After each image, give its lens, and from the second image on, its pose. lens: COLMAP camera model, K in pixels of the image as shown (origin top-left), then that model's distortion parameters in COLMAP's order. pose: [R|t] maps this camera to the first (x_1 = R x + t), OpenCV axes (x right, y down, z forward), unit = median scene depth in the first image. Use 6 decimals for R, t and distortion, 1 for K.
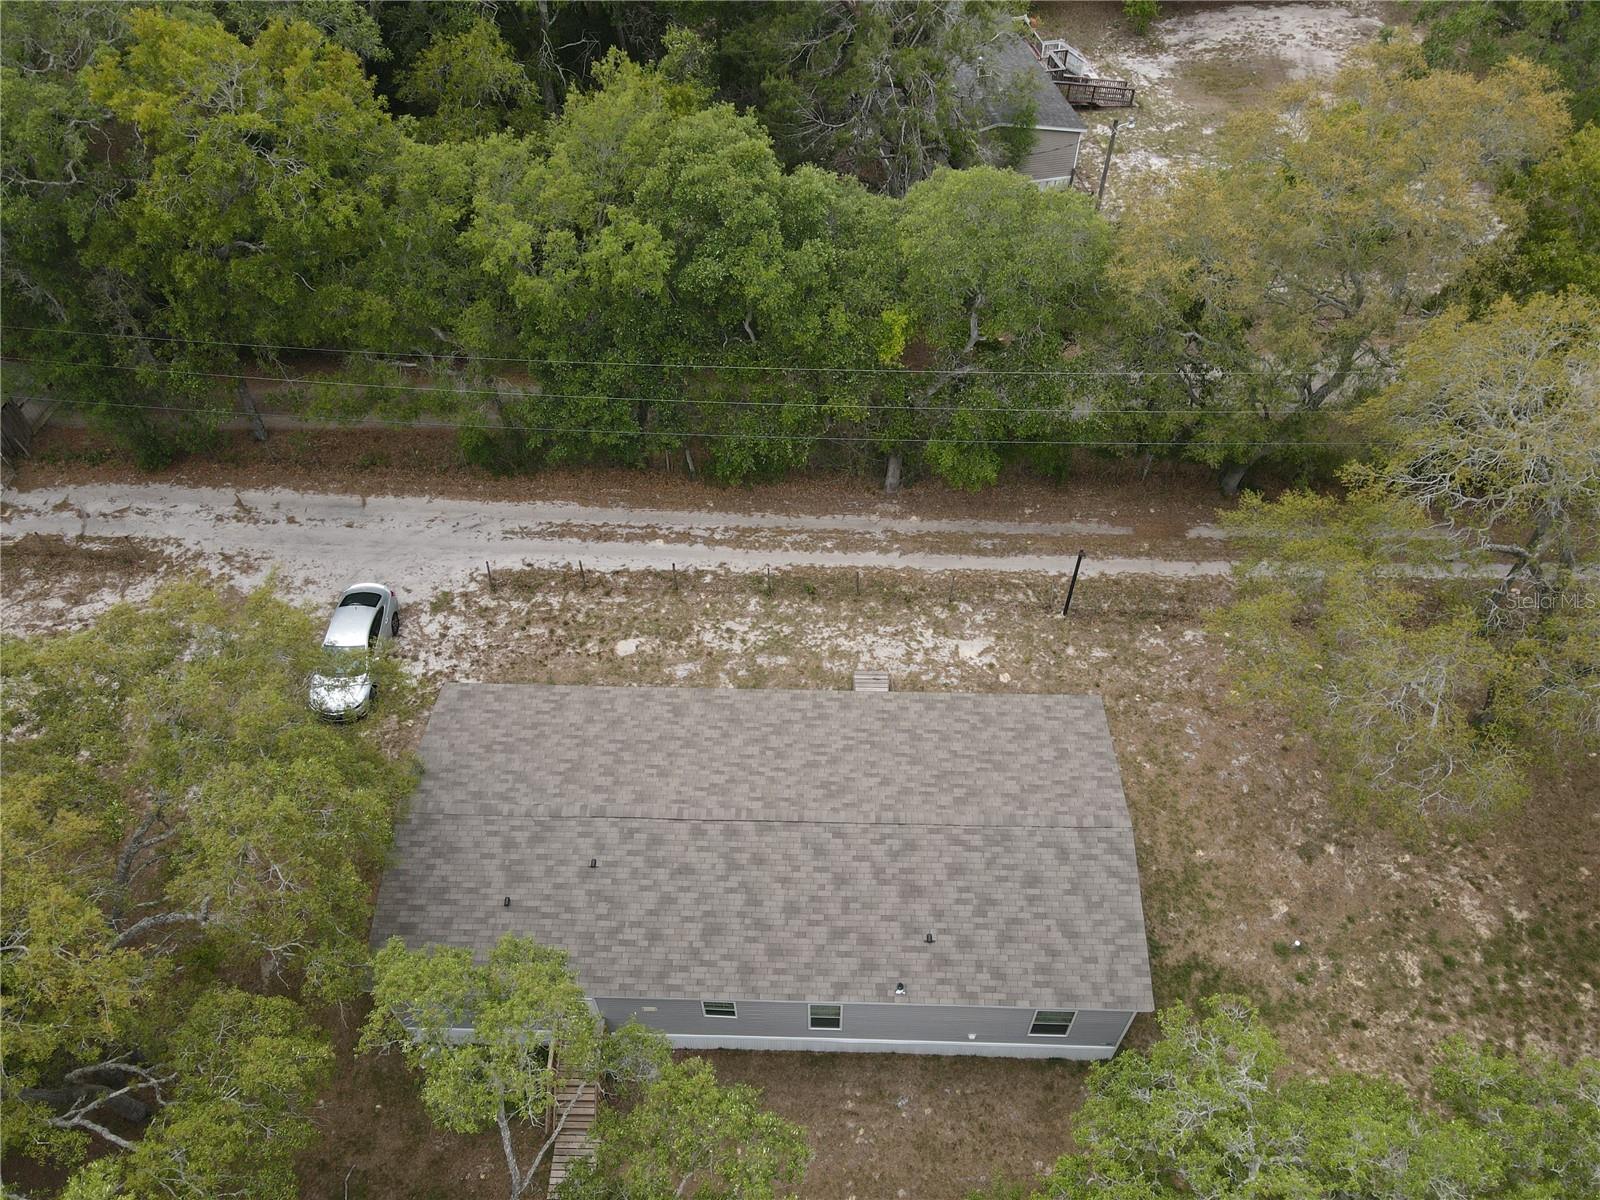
lens RADIAL K [[1176.3, 0, 795.3], [0, 1176.3, 604.4], [0, 0, 1]] dist [0.005182, 0.020899]
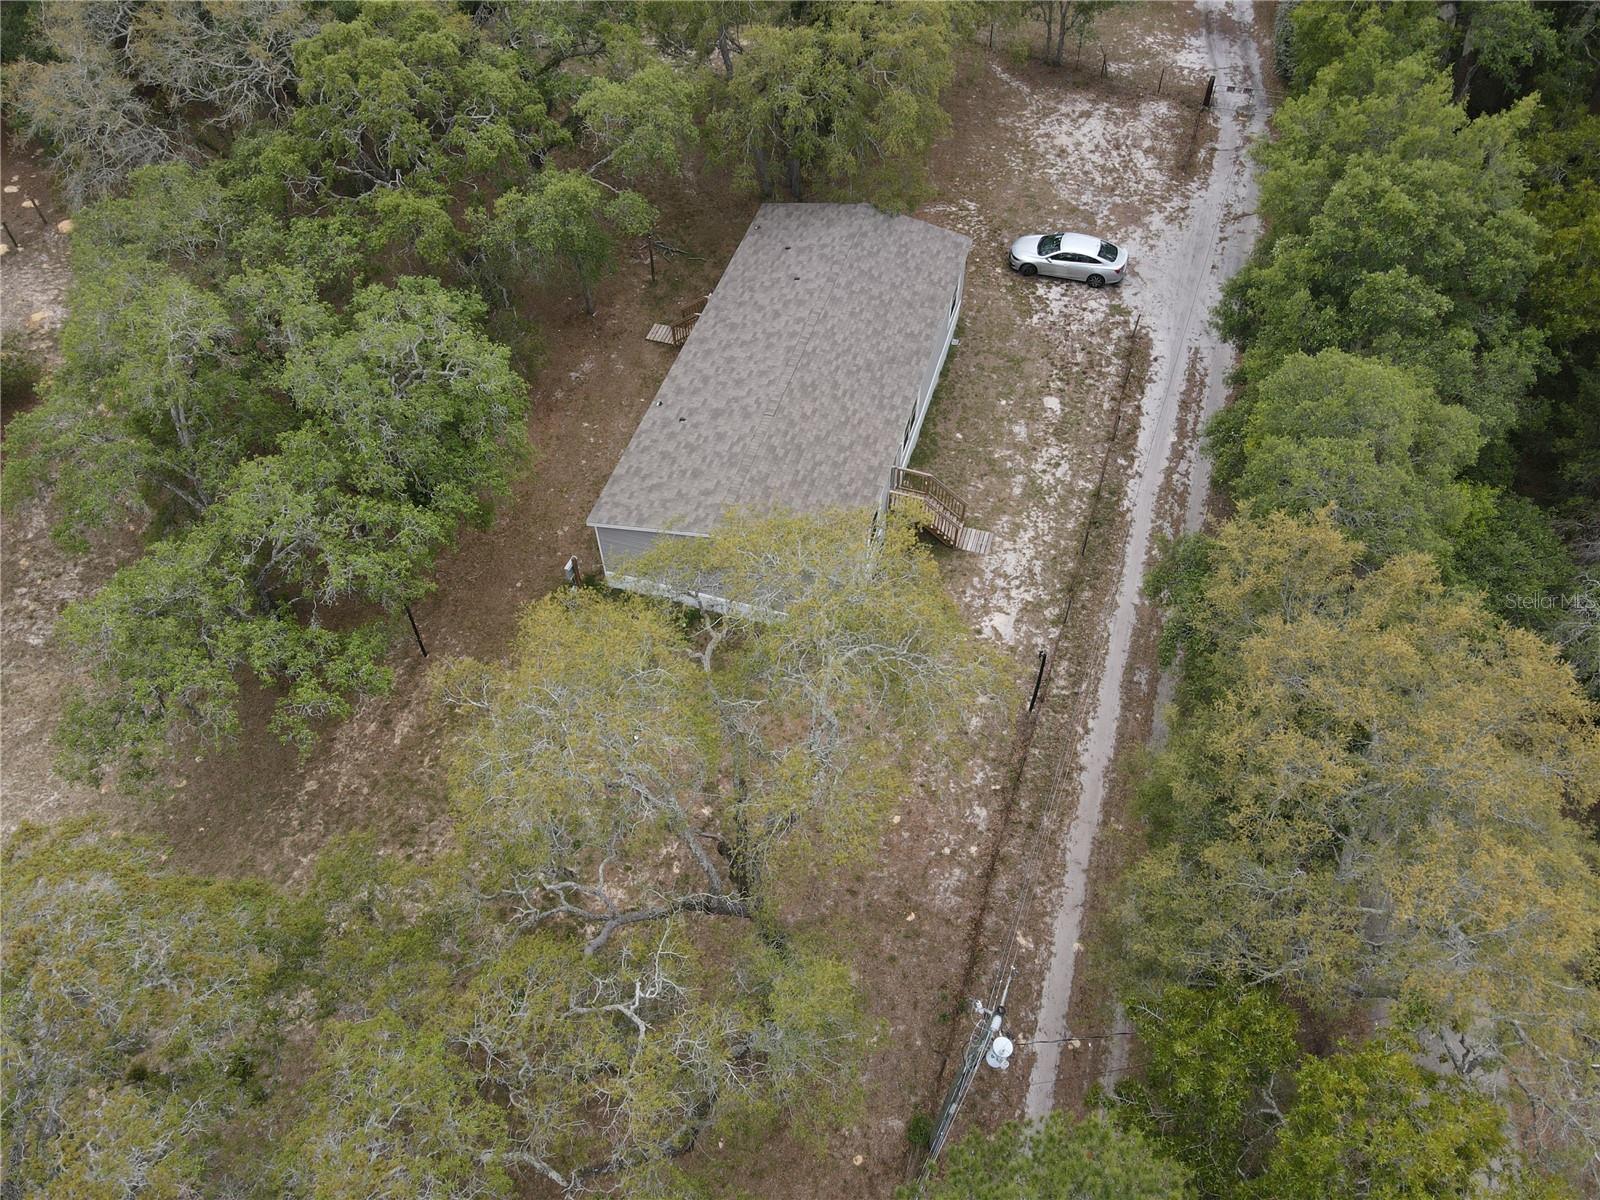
lens RADIAL K [[1176.3, 0, 801.4], [0, 1176.3, 604.2], [0, 0, 1]] dist [0.005182, 0.020899]
pose [[-0.260136, 0.771532, -0.580576, 0.779170], [-0.731032, 0.235445, 0.640435, -0.497711], [0.630810, 0.591020, 0.502767, 0.353984]]
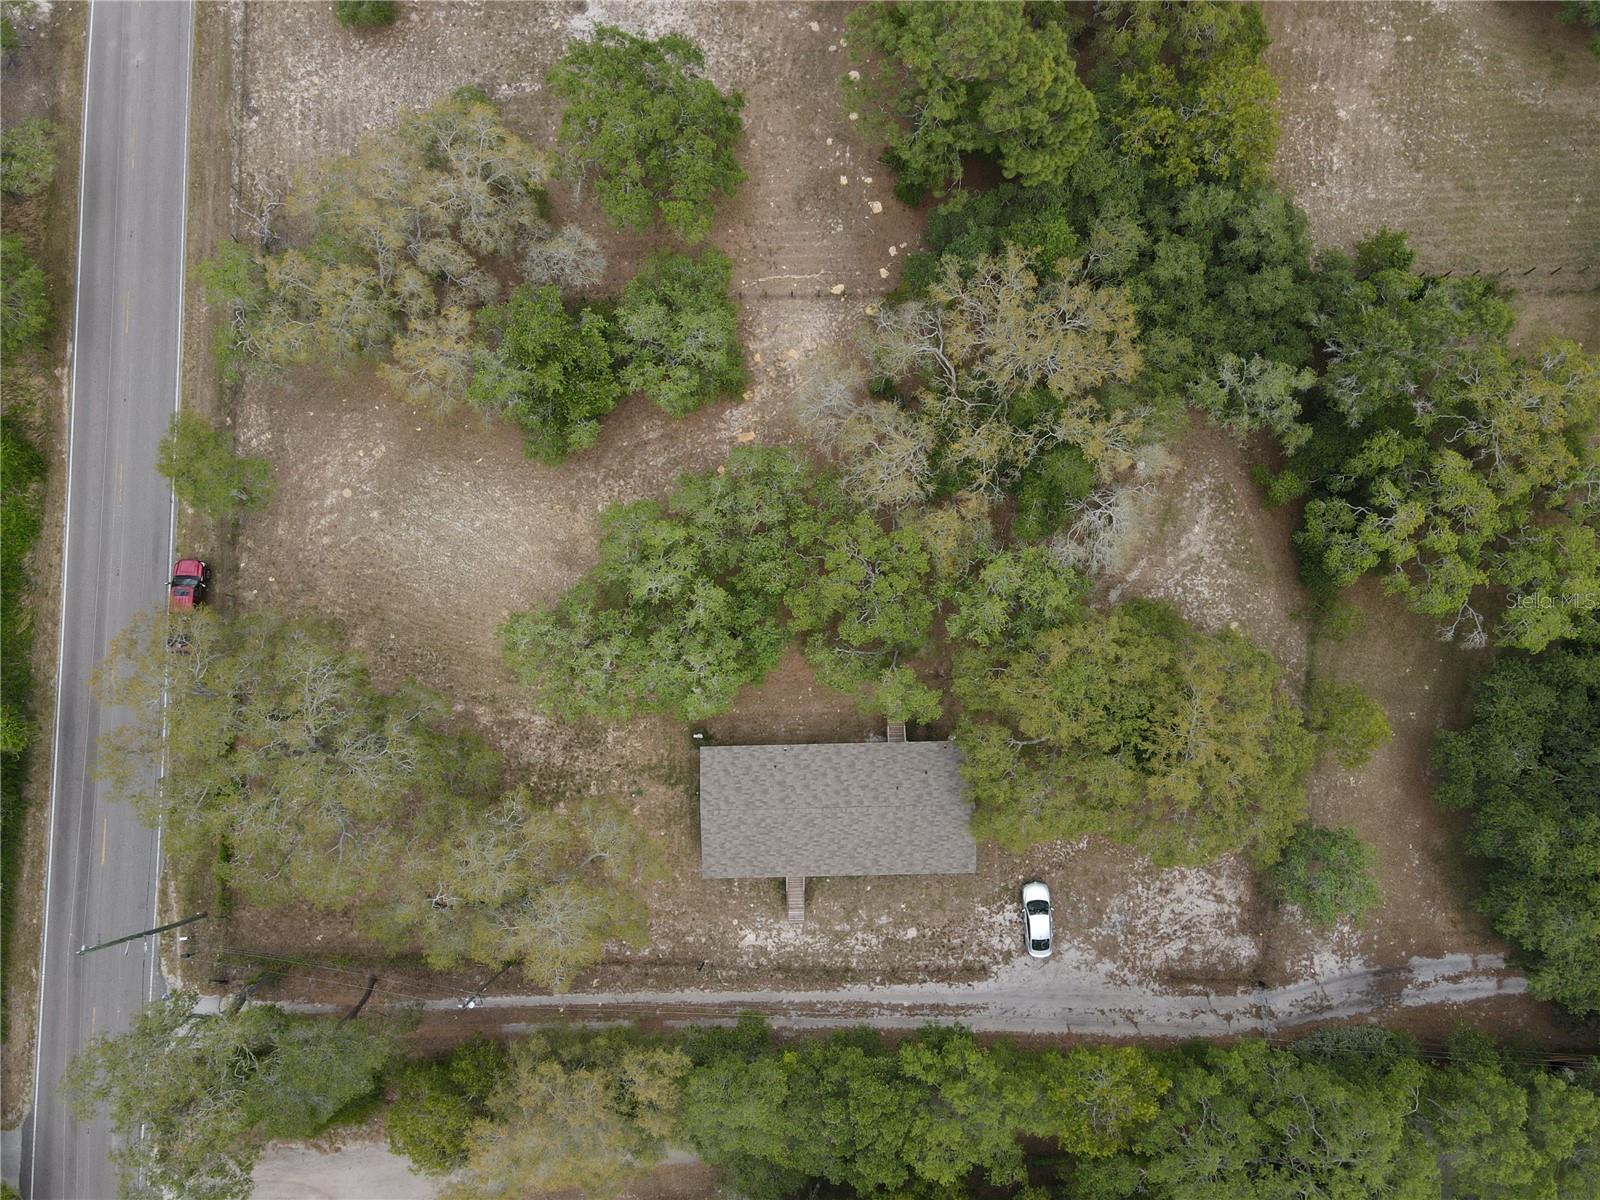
lens RADIAL K [[1176.3, 0, 794.8], [0, 1176.3, 604.0], [0, 0, 1]] dist [0.005182, 0.020899]
pose [[-0.998168, 0.056916, 0.020524, -0.010207], [-0.024481, -0.690144, 0.723258, -1.078726], [0.055329, 0.721431, 0.690273, -0.896910]]
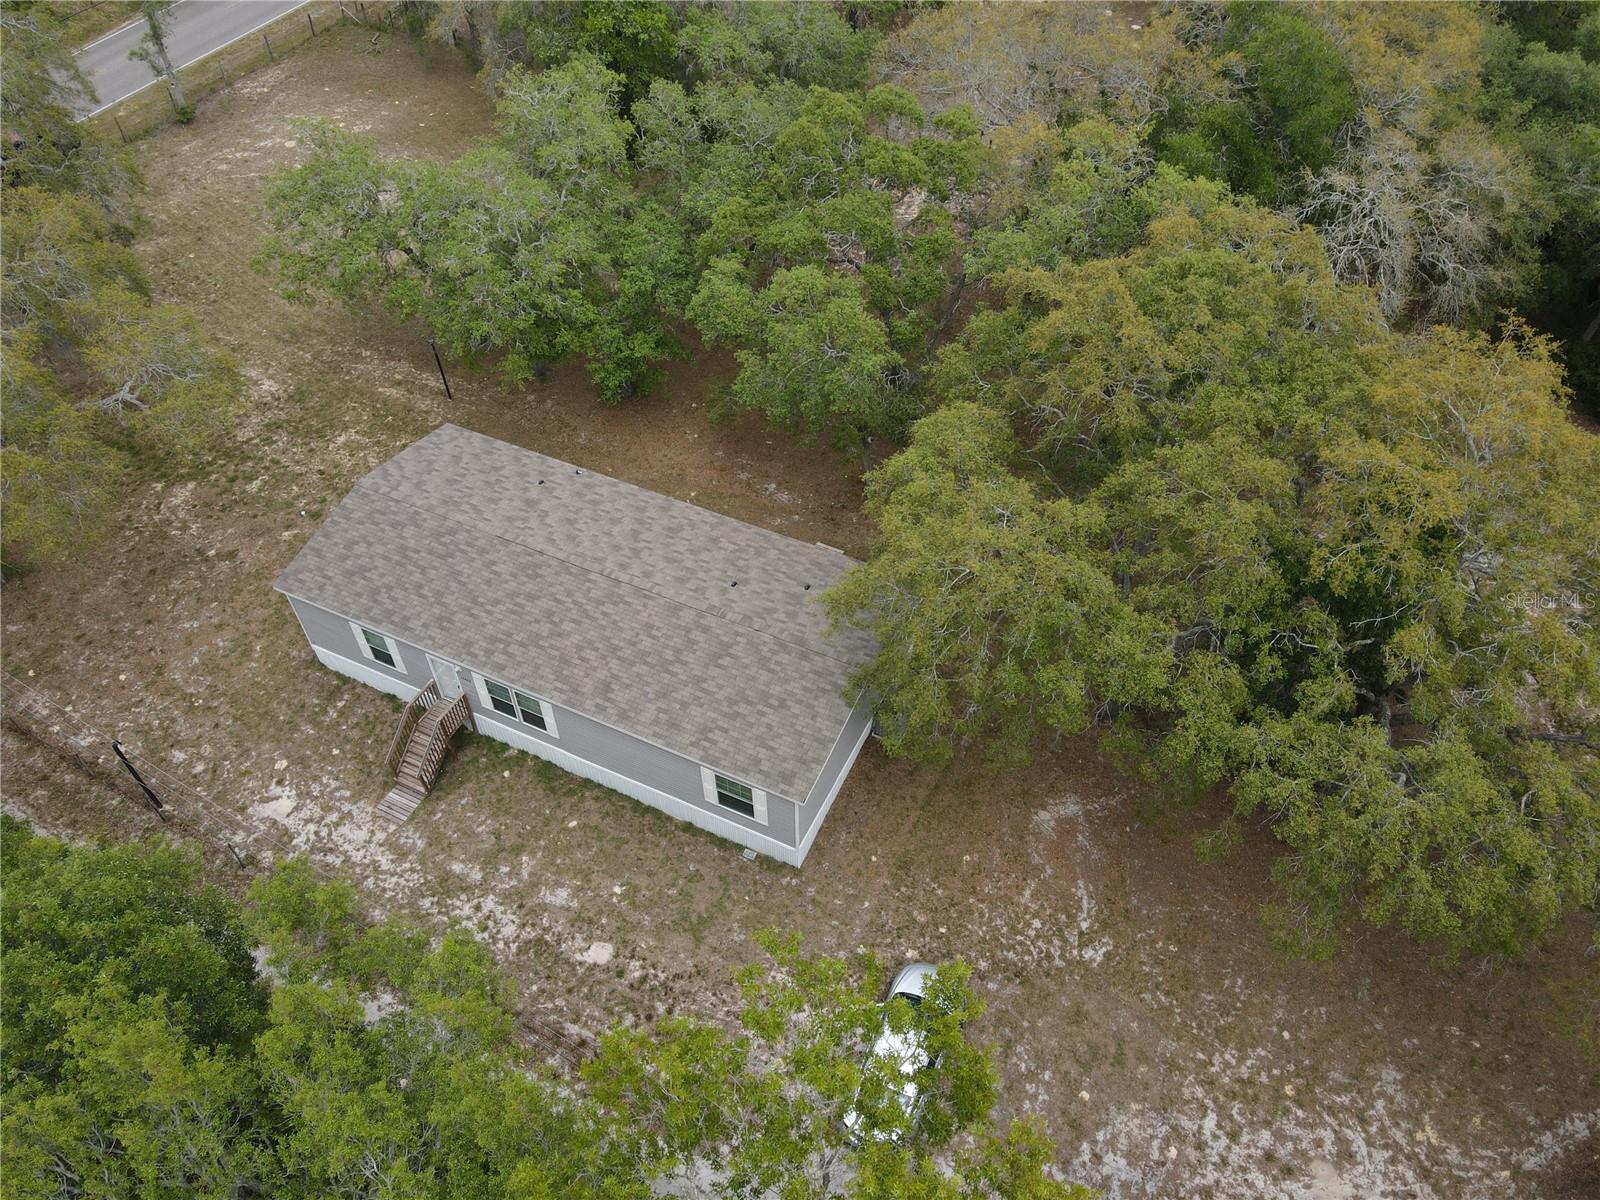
lens RADIAL K [[1176.3, 0, 795.2], [0, 1176.3, 606.2], [0, 0, 1]] dist [0.005182, 0.020899]
pose [[-0.910831, -0.287807, 0.295897, -0.443910], [0.330956, -0.080777, 0.940182, -0.679183], [-0.246689, 0.954276, 0.168826, 0.589681]]
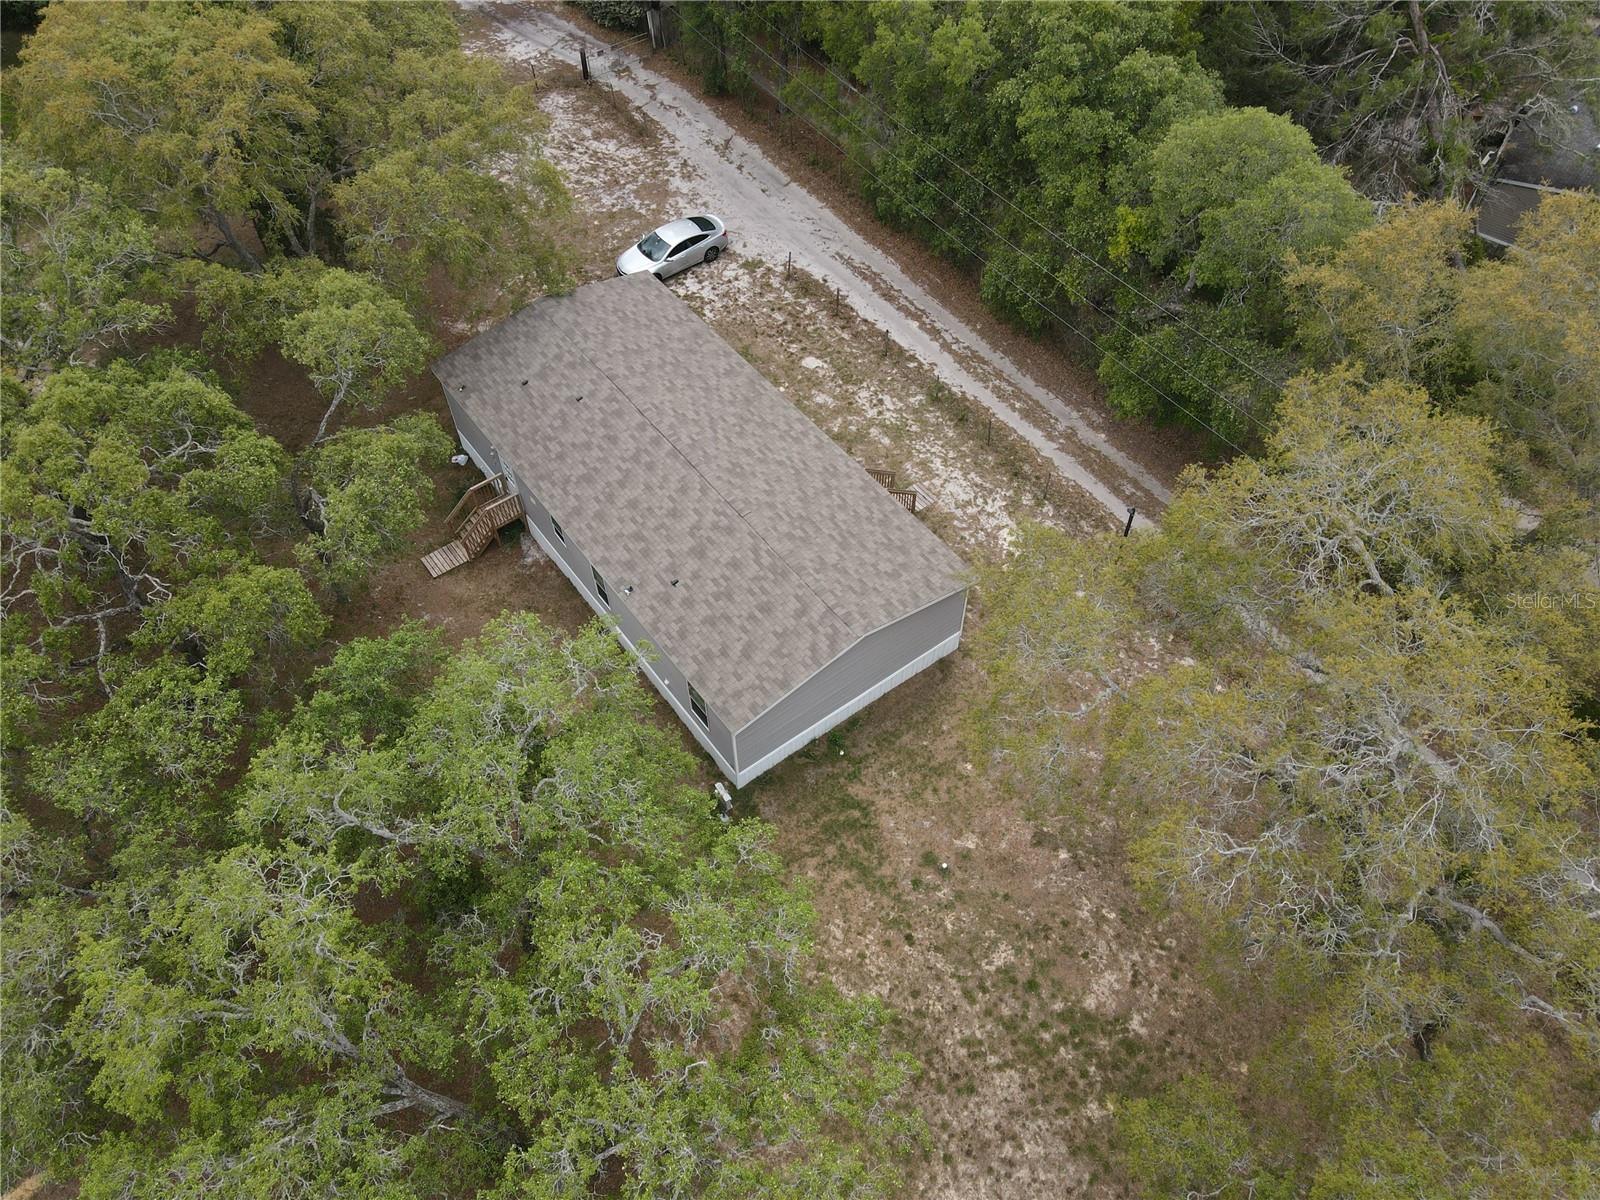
lens RADIAL K [[1176.3, 0, 800.7], [0, 1176.3, 599.7], [0, 0, 1]] dist [0.005182, 0.020899]
pose [[0.621933, 0.621074, -0.476935, 0.564143], [-0.596630, 0.770304, 0.225087, -0.040459], [0.507180, 0.144565, 0.849629, 0.018807]]
